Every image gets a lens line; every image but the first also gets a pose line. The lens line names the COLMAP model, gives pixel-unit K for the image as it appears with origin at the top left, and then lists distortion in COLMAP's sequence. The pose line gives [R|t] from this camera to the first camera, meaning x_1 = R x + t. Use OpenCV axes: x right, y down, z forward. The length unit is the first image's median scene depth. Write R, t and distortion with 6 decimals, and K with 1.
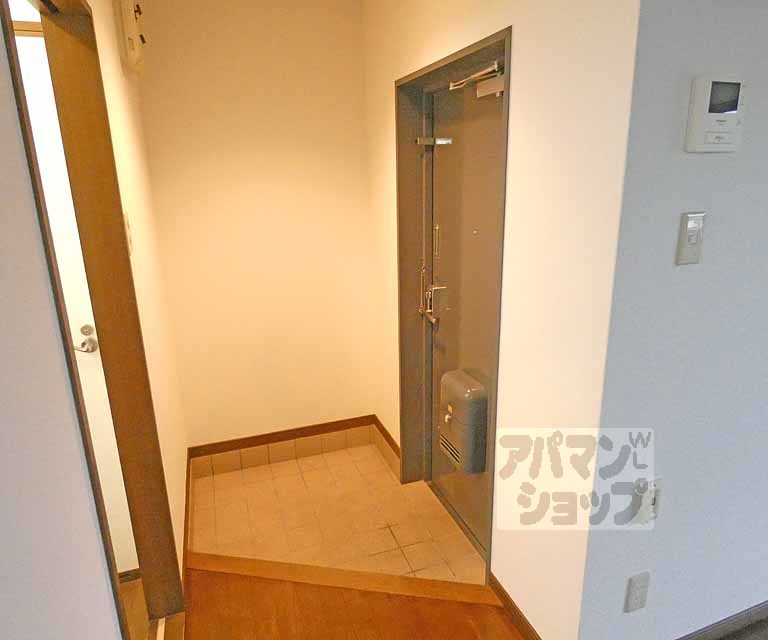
lens RADIAL K [[514.0, 0, 384.9], [0, 514.0, 318.7], [0, 0, 1]] dist [-0.001854, -0.000676]
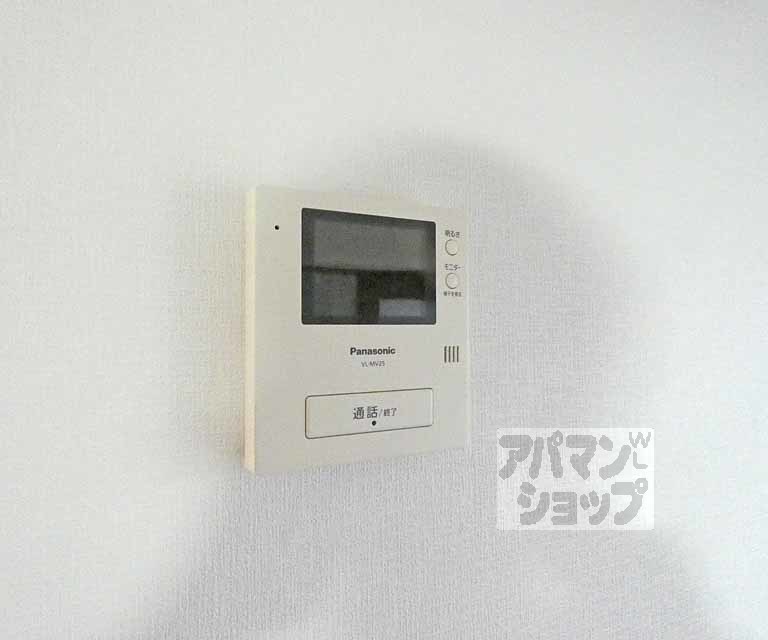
lens RADIAL K [[514.0, 0, 384.2], [0, 514.0, 320.6], [0, 0, 1]] dist [-0.001854, -0.000676]
pose [[0.992544, 0.019965, 0.120242, 0.628139], [0.013760, 0.961835, -0.273283, -0.327346], [-0.121109, 0.272900, 0.954389, 0.742139]]
